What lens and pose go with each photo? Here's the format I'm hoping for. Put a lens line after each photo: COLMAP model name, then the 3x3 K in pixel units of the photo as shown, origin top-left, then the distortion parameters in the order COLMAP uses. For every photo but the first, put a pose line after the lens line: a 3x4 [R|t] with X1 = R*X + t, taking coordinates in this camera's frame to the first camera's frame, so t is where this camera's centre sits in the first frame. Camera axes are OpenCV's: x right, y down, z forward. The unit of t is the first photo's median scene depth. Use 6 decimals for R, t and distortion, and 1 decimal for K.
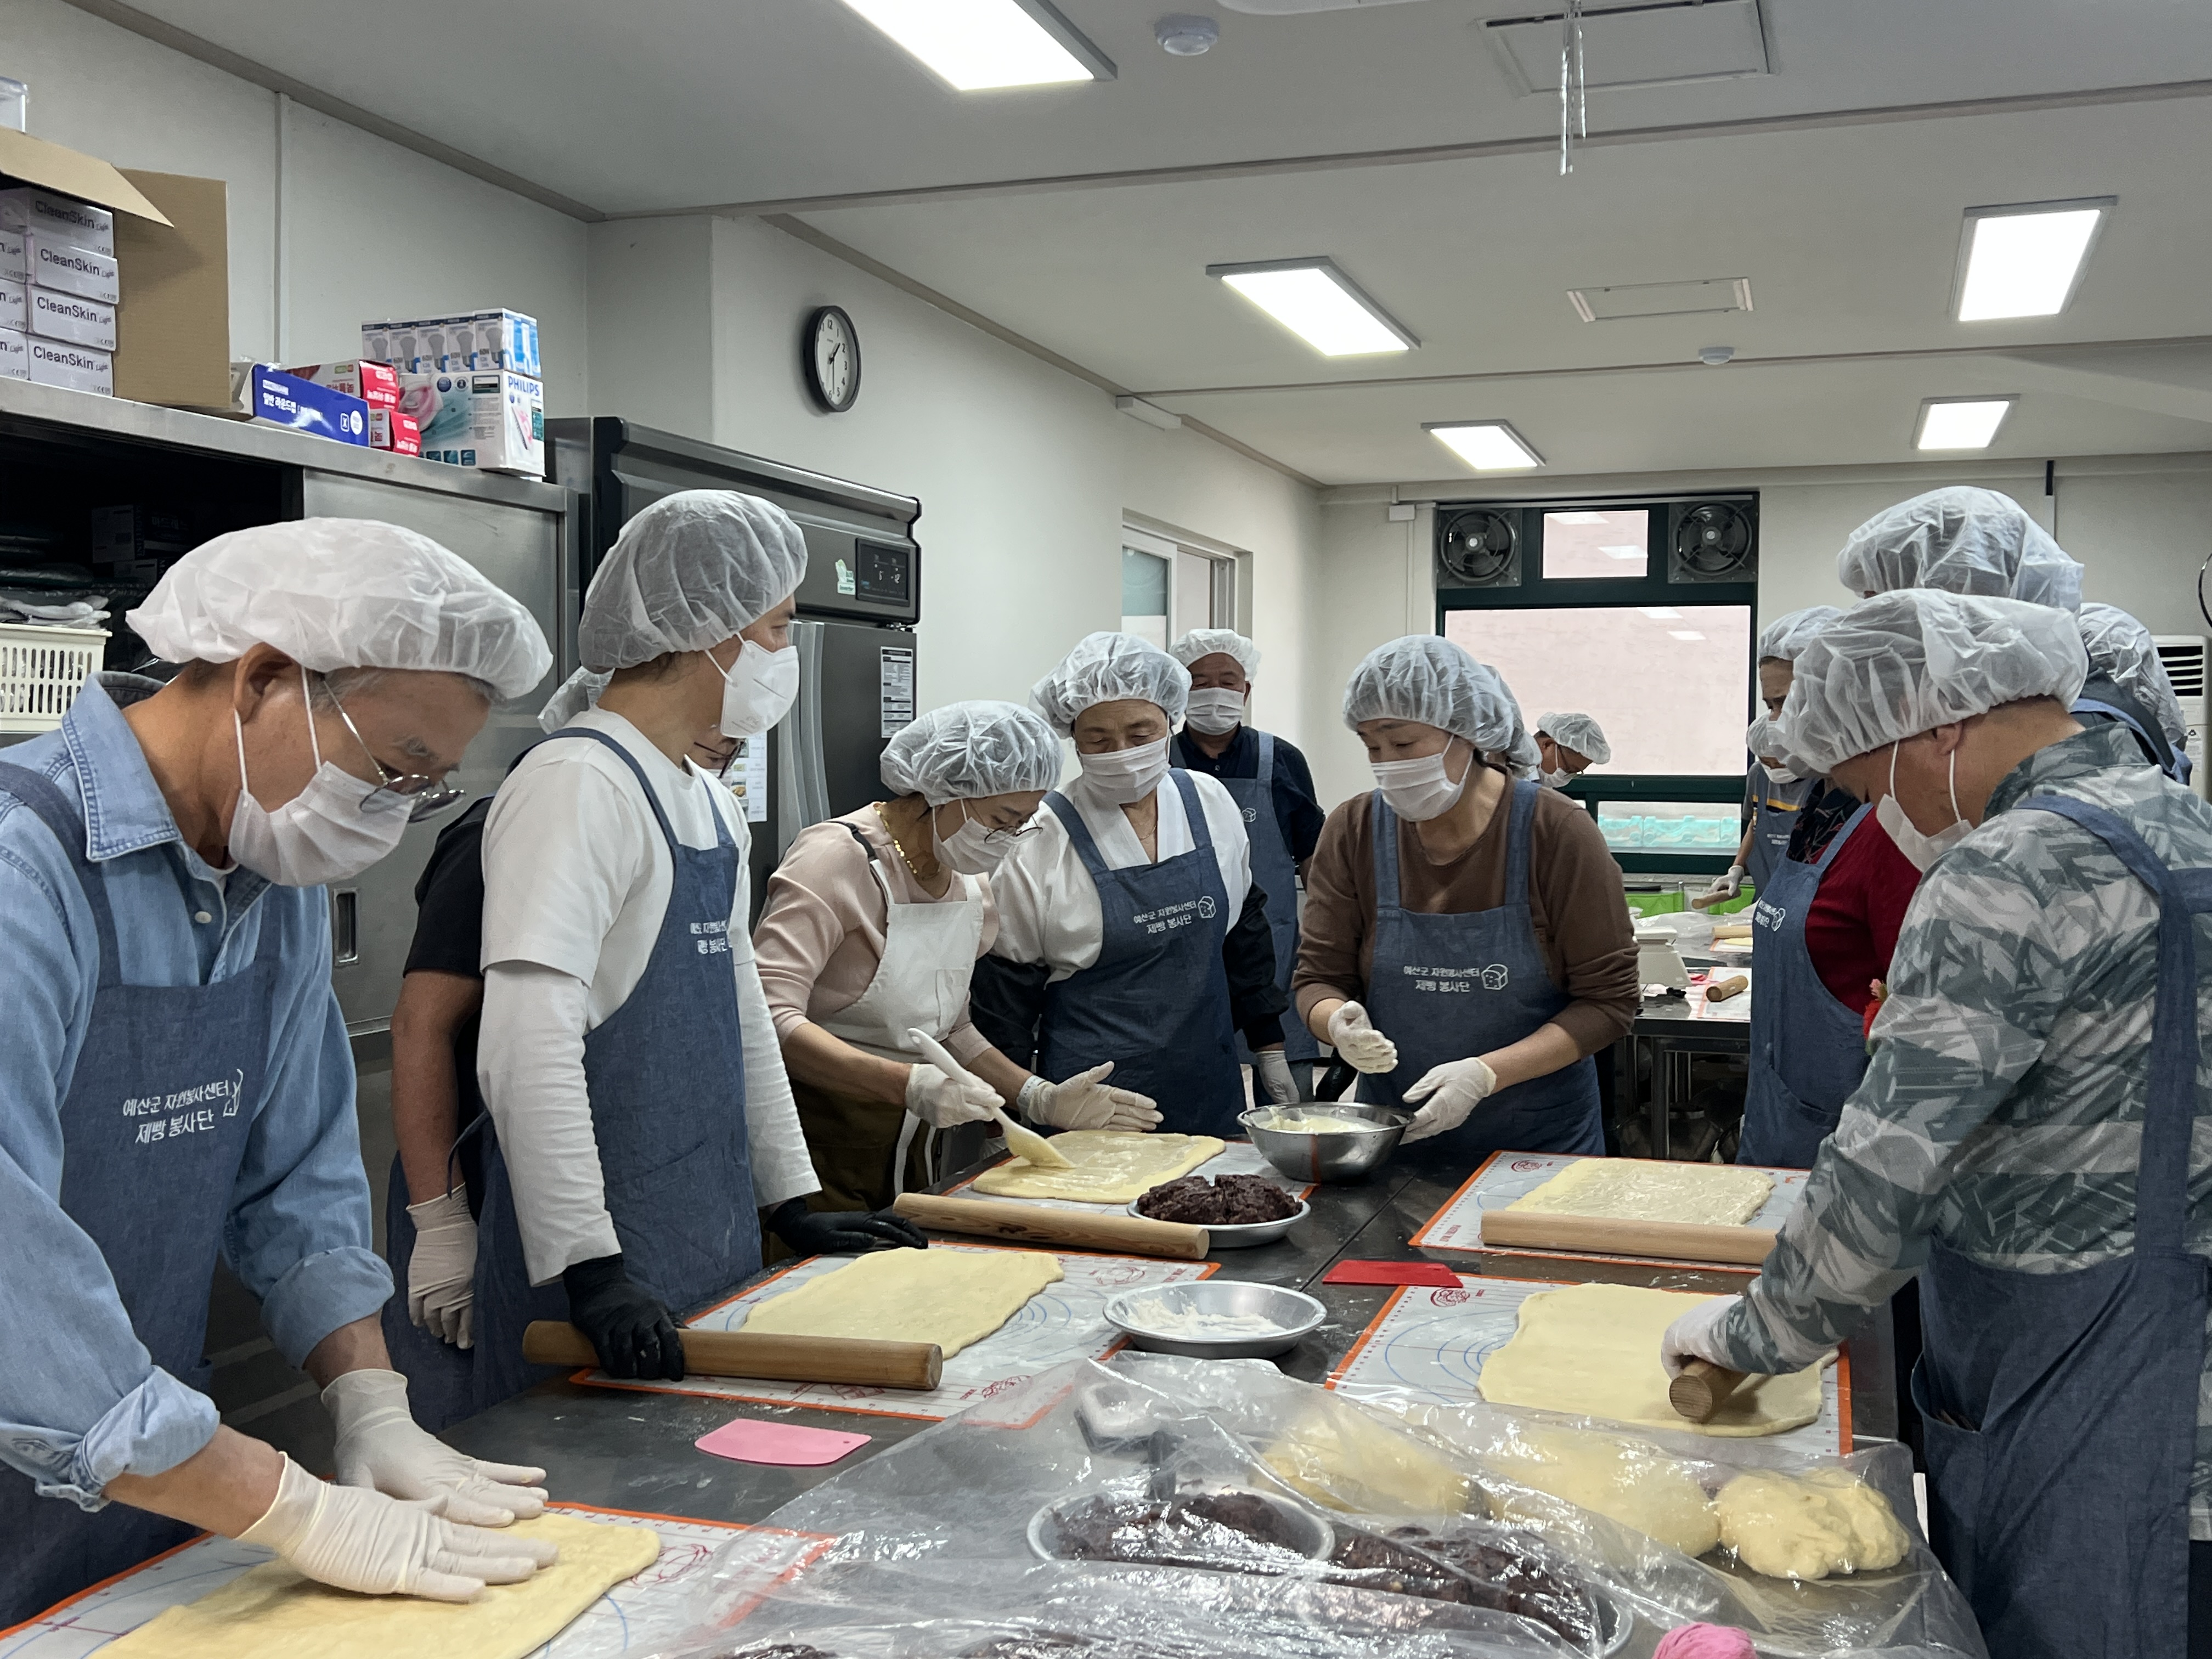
lens RADIAL K [[2162.9, 0, 1112.5], [0, 2162.9, 821.1], [0, 0, 1]] dist [0.029958, 0.000000]
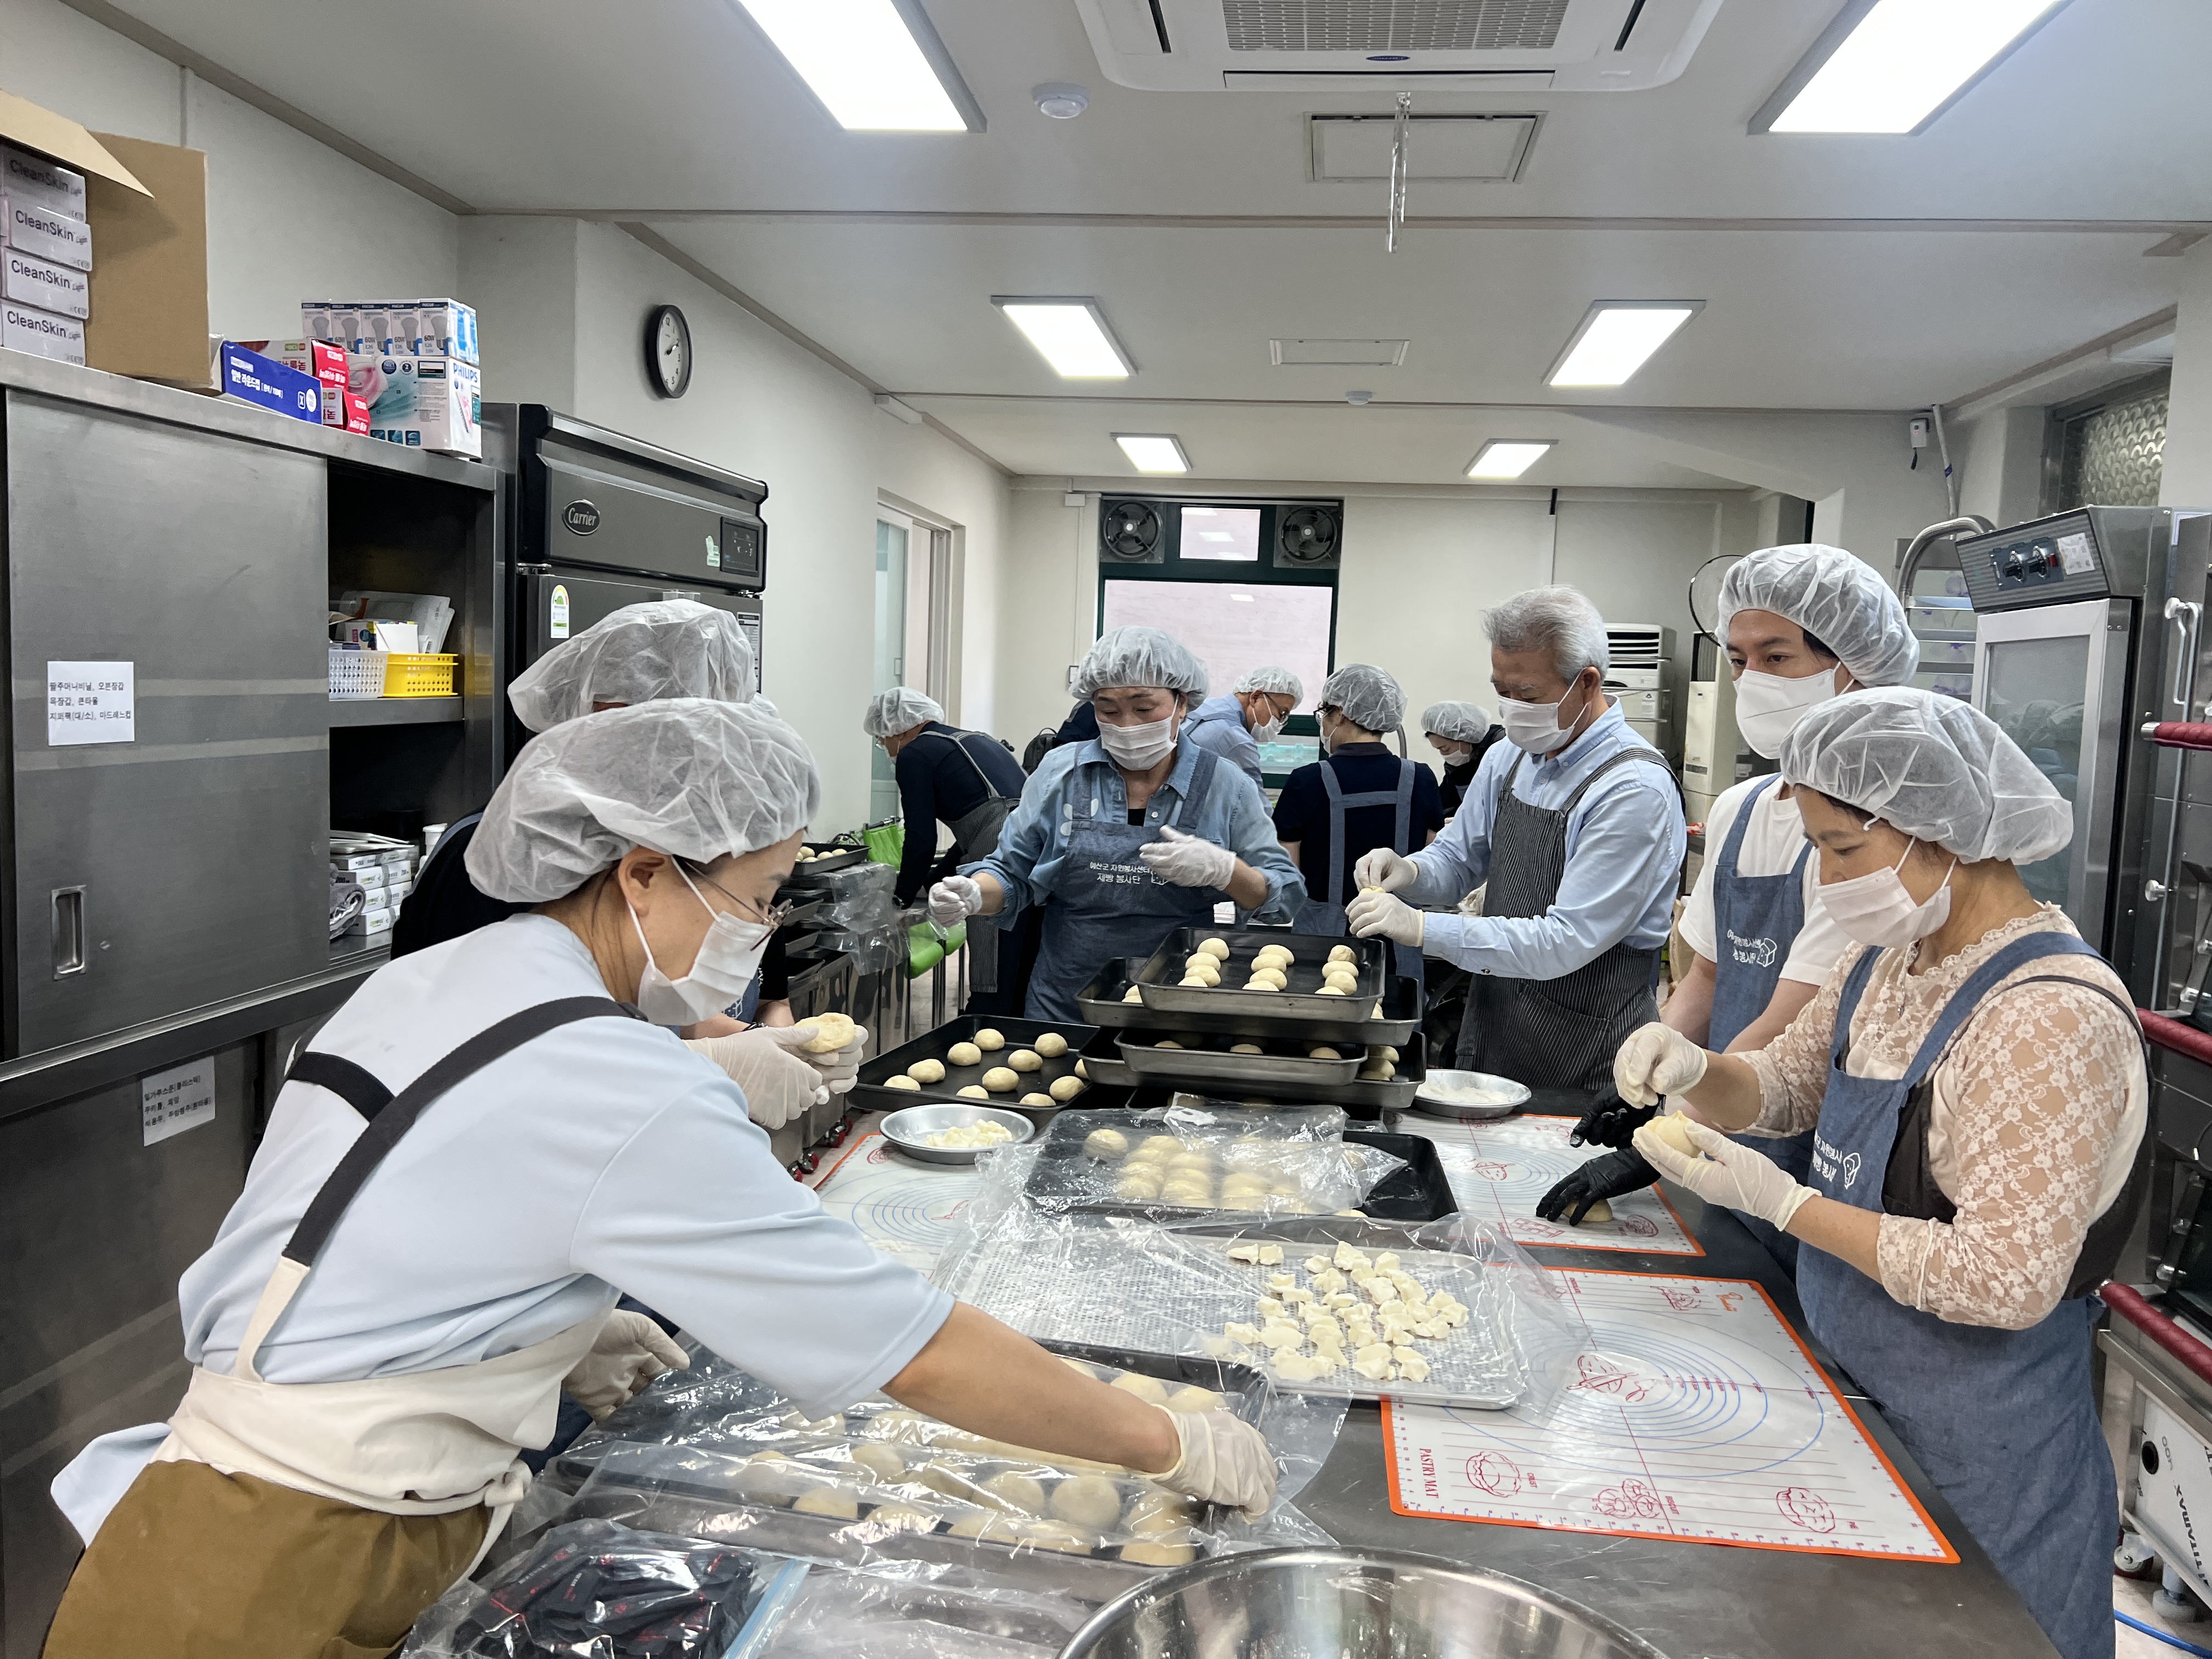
lens RADIAL K [[1640.5, 0, 1111.2], [0, 1640.5, 830.9], [0, 0, 1]] dist [0.029903, -0.037709]
pose [[0.979350, 0.014749, 0.201635, -0.082306], [-0.028366, 0.997494, 0.064812, -0.025603], [-0.200174, -0.069193, 0.977314, 0.088974]]
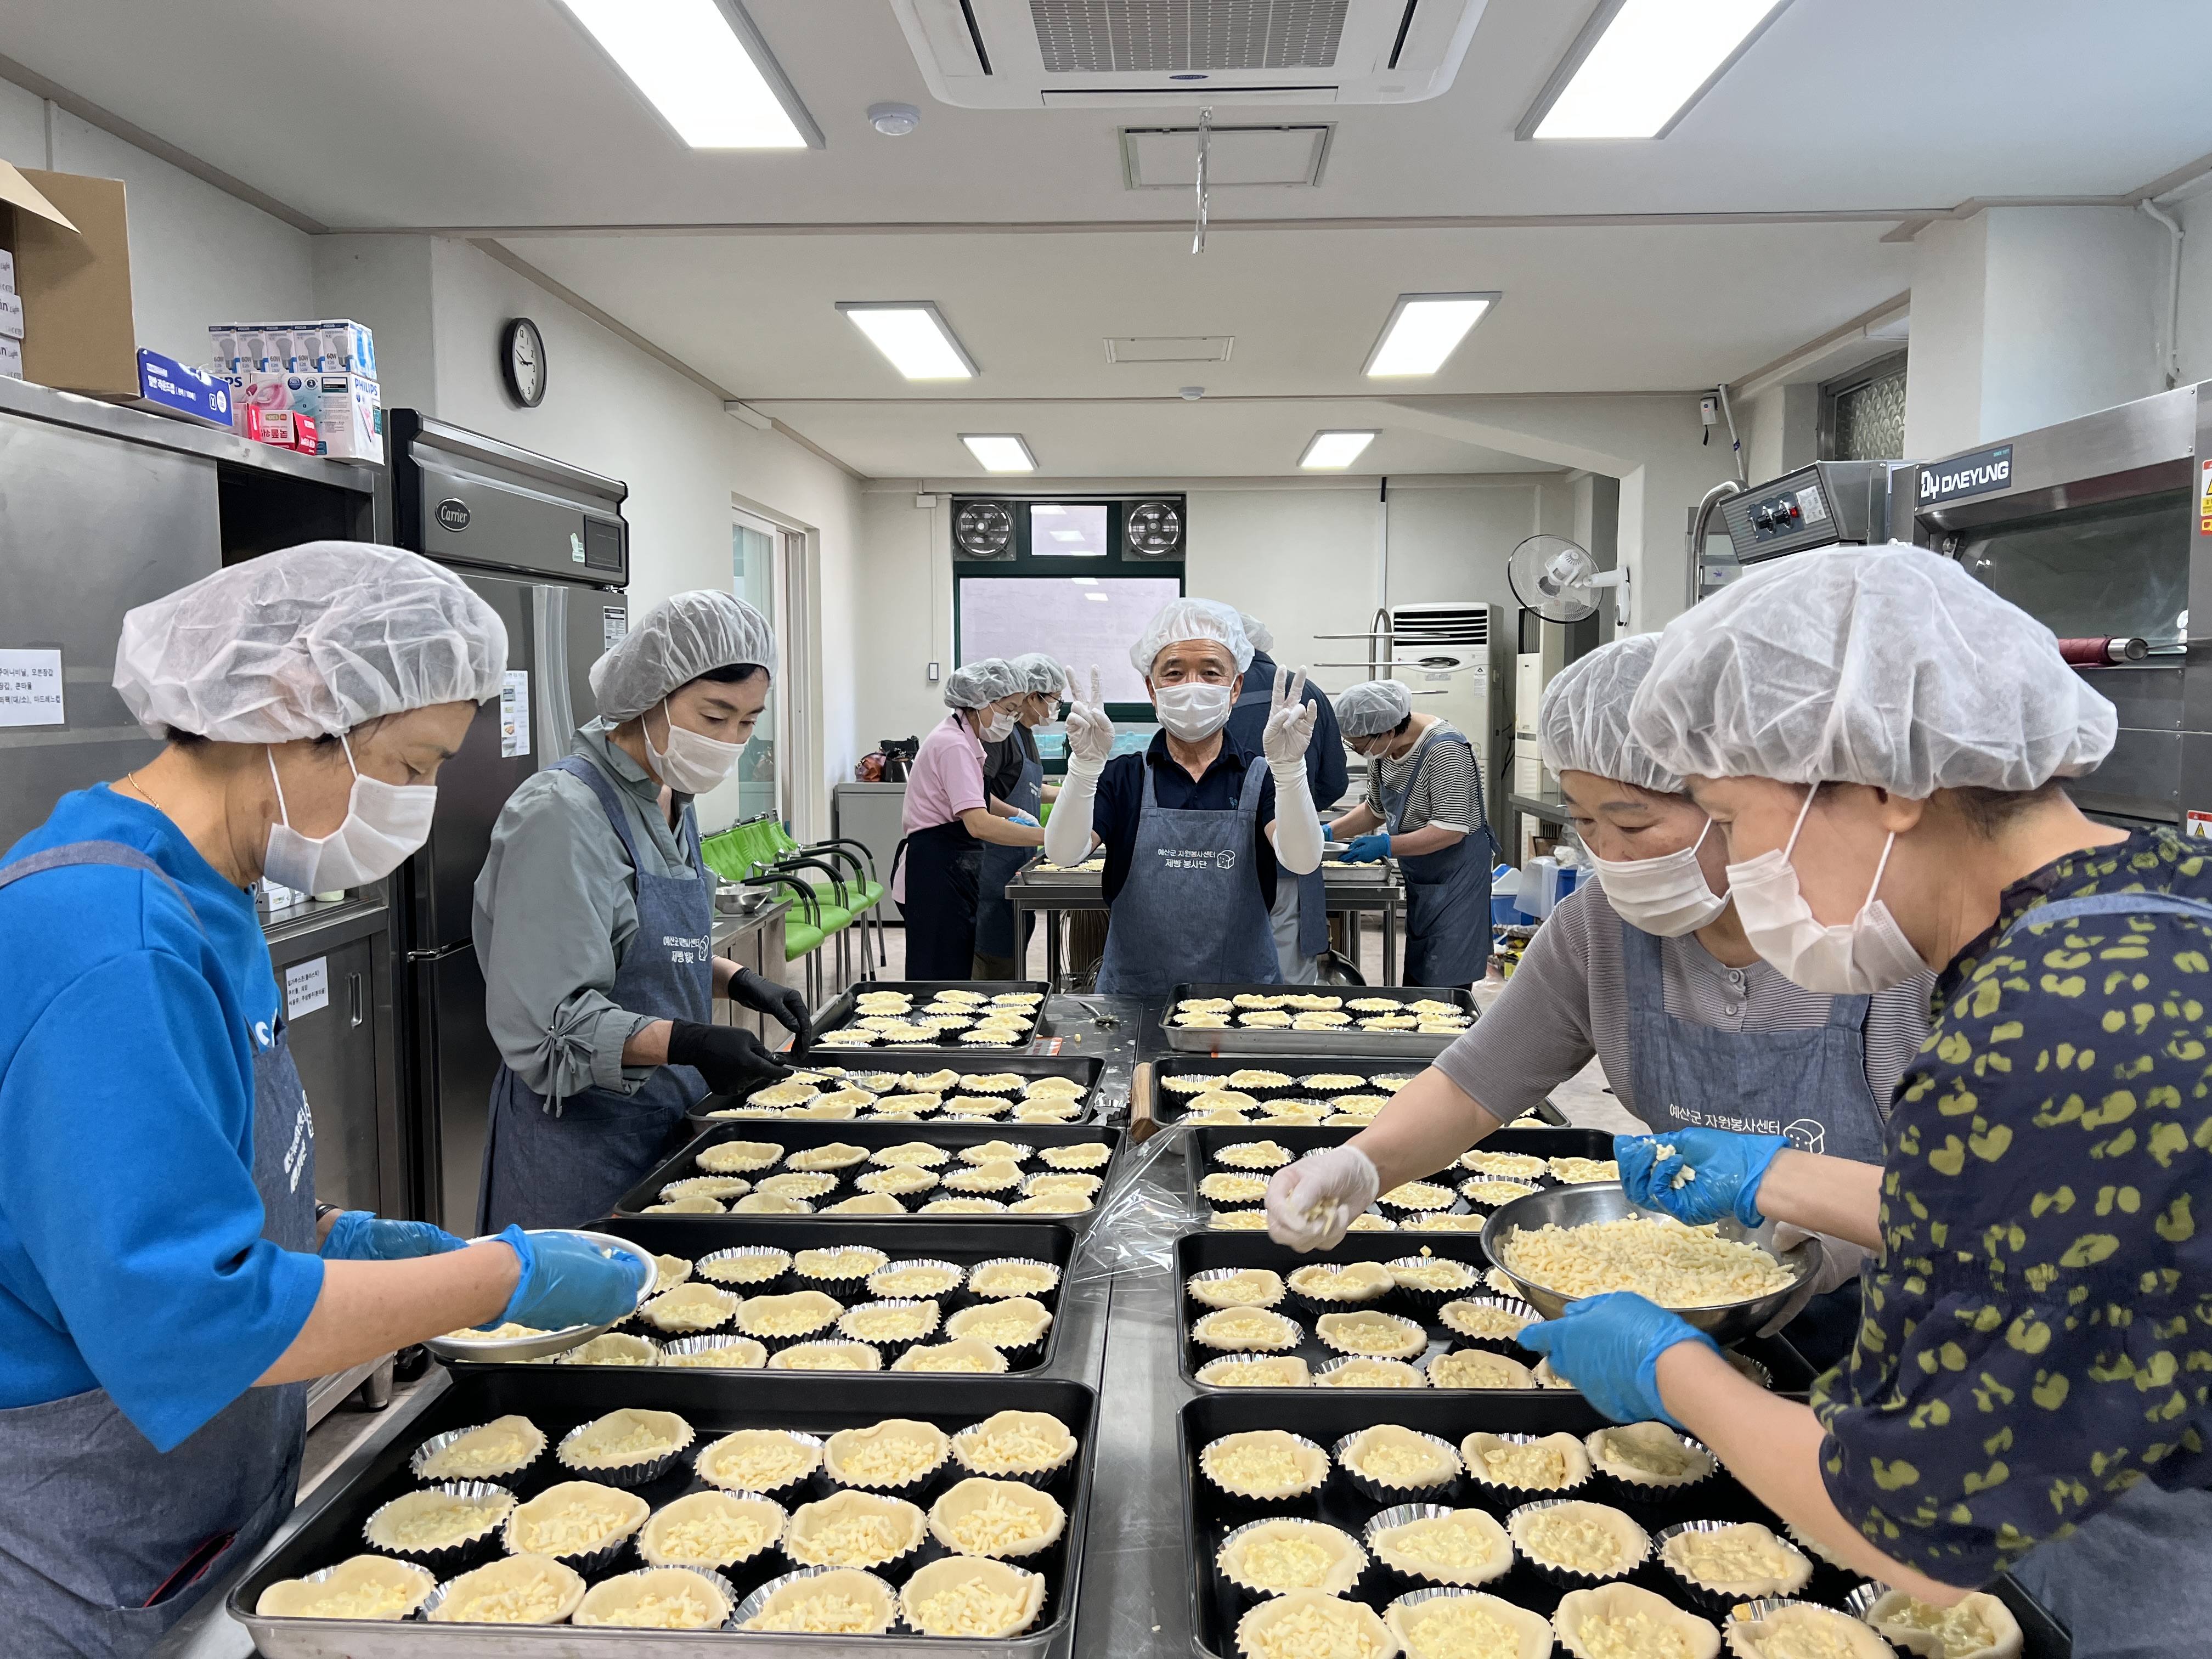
lens RADIAL K [[1640.5, 0, 1094.7], [0, 1640.5, 835.4], [0, 0, 1]] dist [0.029903, -0.037709]
pose [[0.962320, -0.028965, 0.270374, -0.092192], [0.012253, 0.997920, 0.063295, -0.006677], [-0.271644, -0.057598, 0.960673, 0.025852]]
